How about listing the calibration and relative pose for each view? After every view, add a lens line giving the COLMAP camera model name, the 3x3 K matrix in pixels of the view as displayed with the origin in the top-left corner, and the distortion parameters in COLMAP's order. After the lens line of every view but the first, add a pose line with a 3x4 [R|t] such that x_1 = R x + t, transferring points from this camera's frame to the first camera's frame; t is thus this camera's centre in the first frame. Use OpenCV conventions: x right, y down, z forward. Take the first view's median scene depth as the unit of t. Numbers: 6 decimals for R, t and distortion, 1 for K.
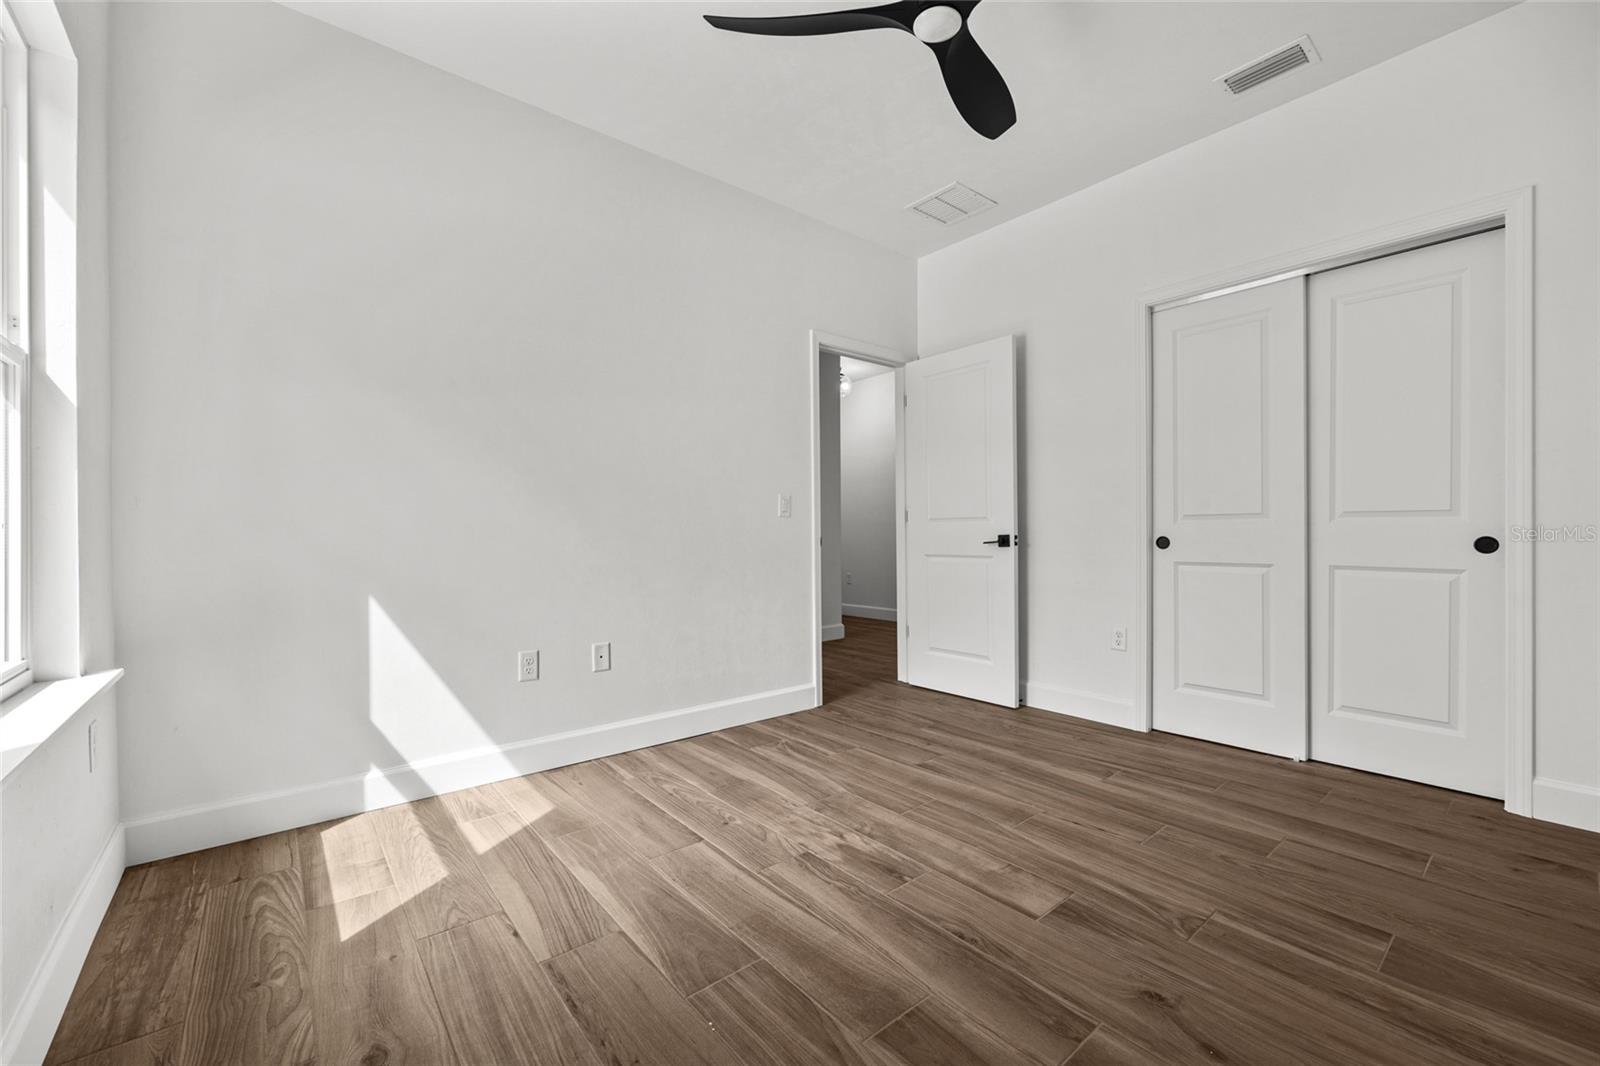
lens RADIAL K [[649.9, 0, 825.0], [0, 649.9, 533.4], [0, 0, 1]] dist [0.011639, 0.000072]
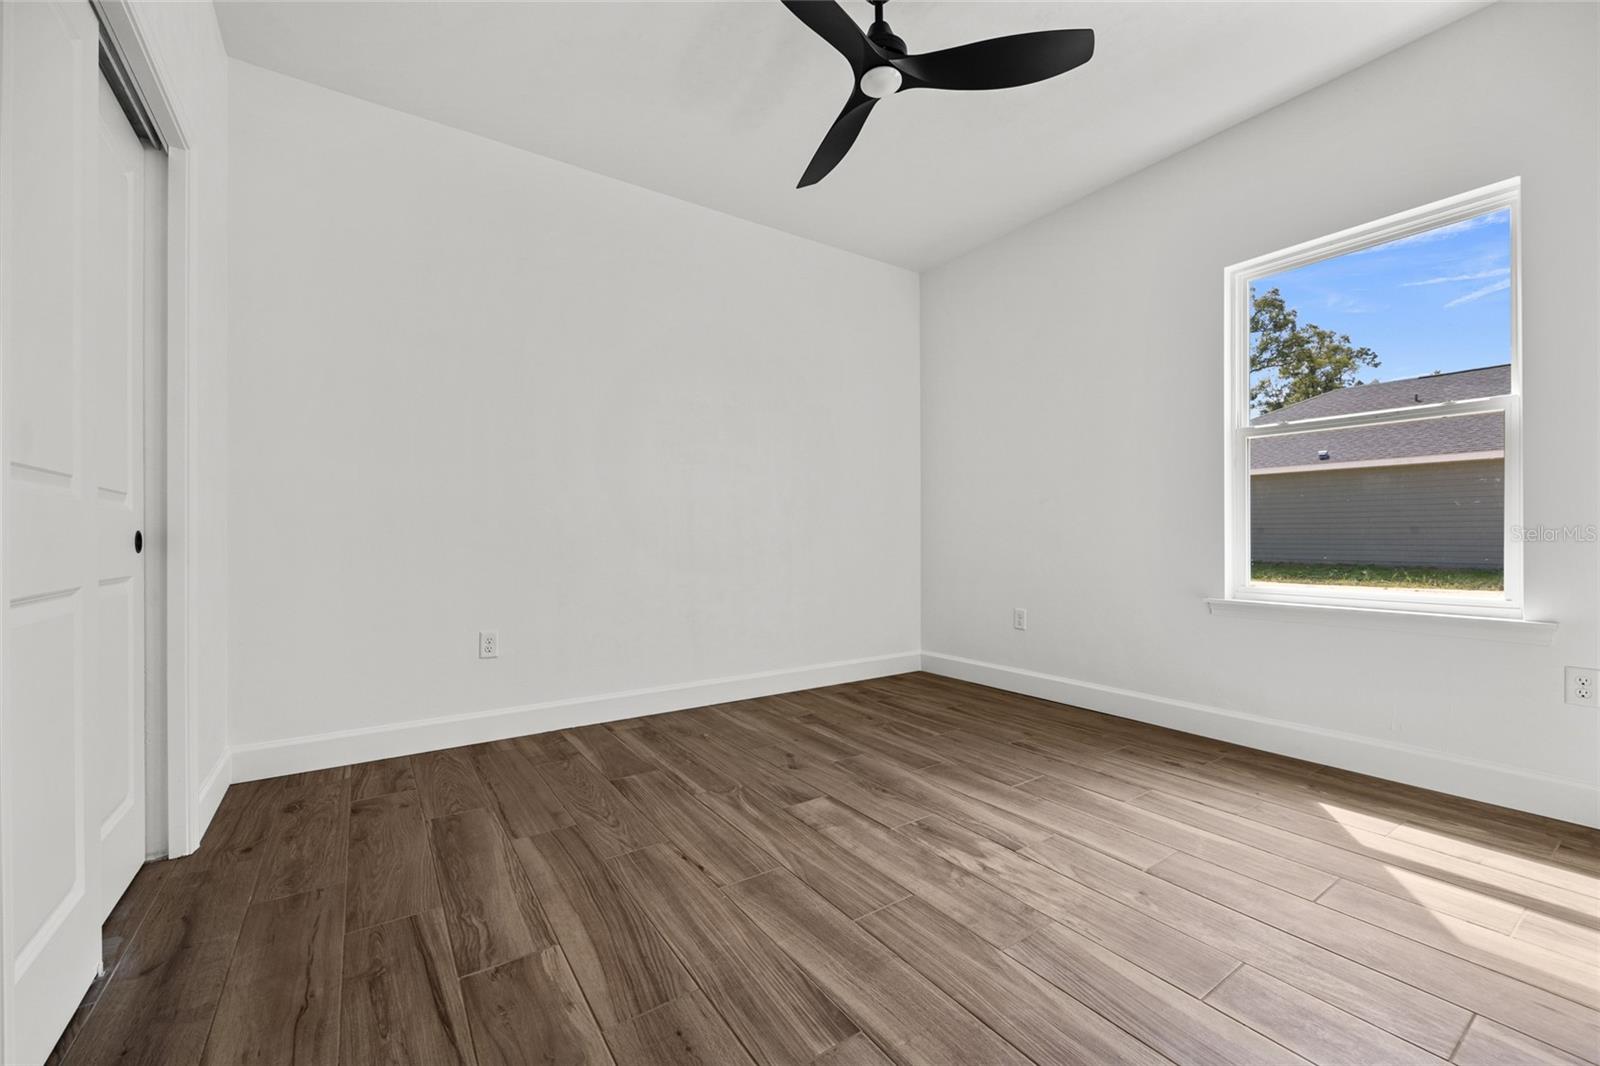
lens RADIAL K [[649.9, 0, 825.0], [0, 649.9, 533.4], [0, 0, 1]] dist [0.011639, 0.000072]
pose [[-0.996312, 0.008516, 0.085376, 0.171548], [0.008197, 0.999958, -0.004082, 0.023829], [-0.085407, -0.003367, -0.996340, 2.042090]]
